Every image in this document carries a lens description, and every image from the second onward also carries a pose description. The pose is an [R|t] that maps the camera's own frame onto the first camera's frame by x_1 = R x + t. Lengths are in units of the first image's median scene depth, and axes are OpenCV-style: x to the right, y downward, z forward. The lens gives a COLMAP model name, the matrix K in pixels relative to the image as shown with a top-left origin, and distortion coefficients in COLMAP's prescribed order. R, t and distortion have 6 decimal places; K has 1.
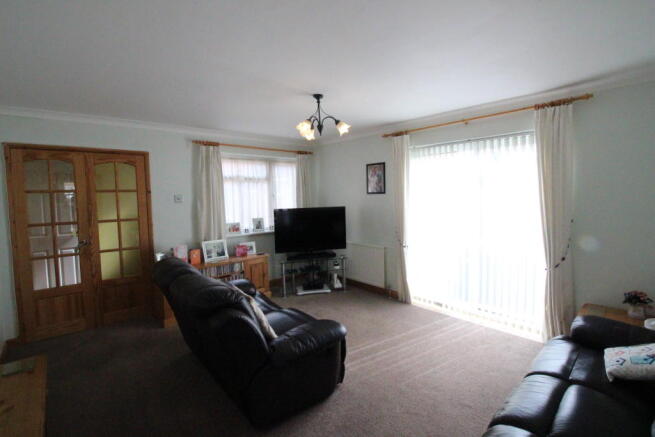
lens RADIAL K [[305.0, 0, 327.5], [0, 305.0, 218.5], [0, 0, 1]] dist [-0.002213, -0.000254]
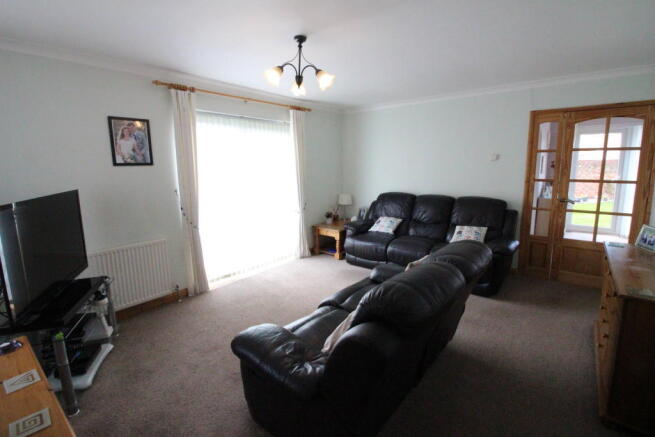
lens RADIAL K [[305.0, 0, 327.5], [0, 305.0, 218.5], [0, 0, 1]] dist [-0.002213, -0.000254]
pose [[-0.160381, -0.158112, 0.974309, -0.617596], [0.089813, 0.980655, 0.173926, -0.050014], [-0.982961, 0.115400, -0.143078, 0.760983]]
